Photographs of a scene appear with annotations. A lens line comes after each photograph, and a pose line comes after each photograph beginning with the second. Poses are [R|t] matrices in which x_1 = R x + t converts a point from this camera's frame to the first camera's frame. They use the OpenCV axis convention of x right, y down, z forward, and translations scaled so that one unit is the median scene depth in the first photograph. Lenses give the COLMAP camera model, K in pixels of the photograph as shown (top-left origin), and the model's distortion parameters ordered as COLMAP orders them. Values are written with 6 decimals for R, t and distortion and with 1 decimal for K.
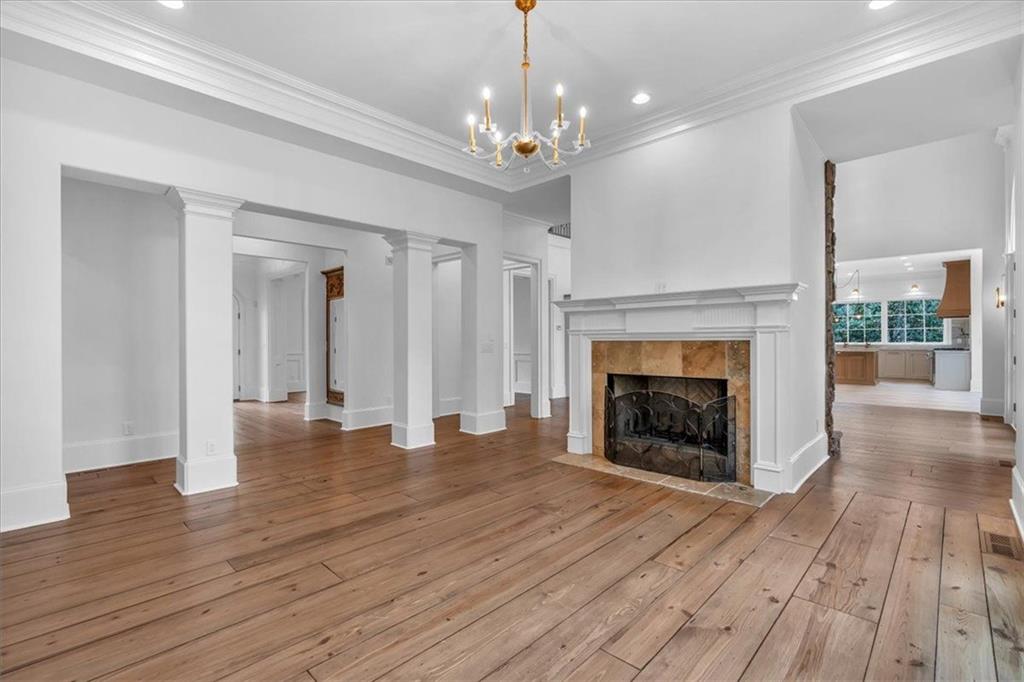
lens RADIAL K [[460.7, 0, 512.4], [0, 460.7, 340.4], [0, 0, 1]] dist [-0.003522, -0.000081]
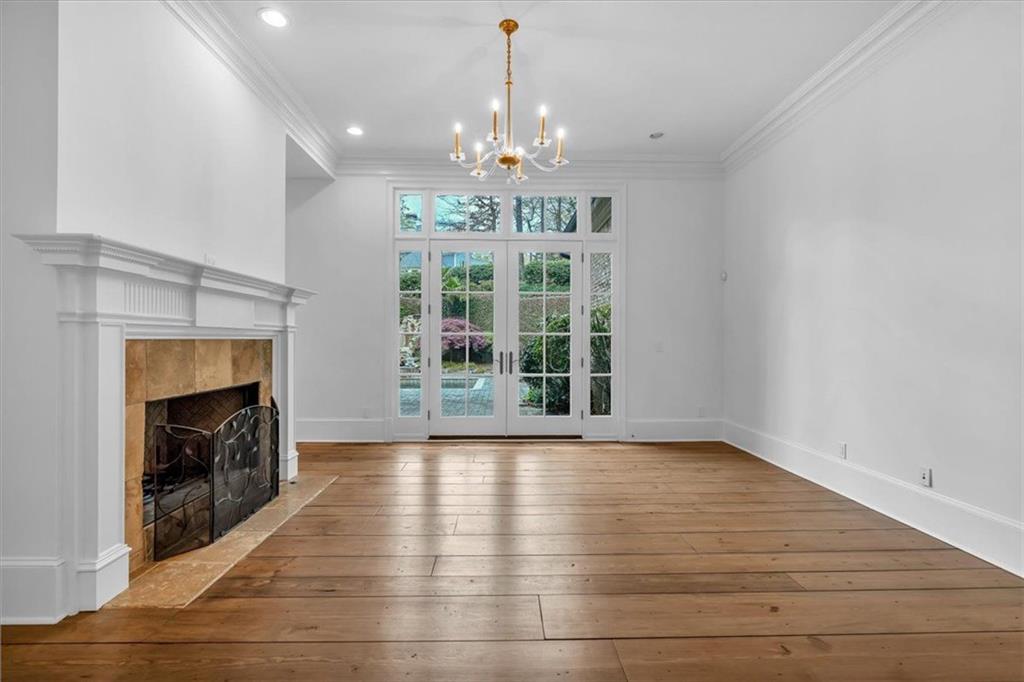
lens RADIAL K [[460.7, 0, 511.5], [0, 460.7, 340.4], [0, 0, 1]] dist [-0.003522, -0.000081]
pose [[-0.712187, 0.003468, 0.701981, -0.491050], [0.001998, 0.999994, -0.002912, 0.005483], [-0.701987, -0.000671, -0.712190, 1.182575]]
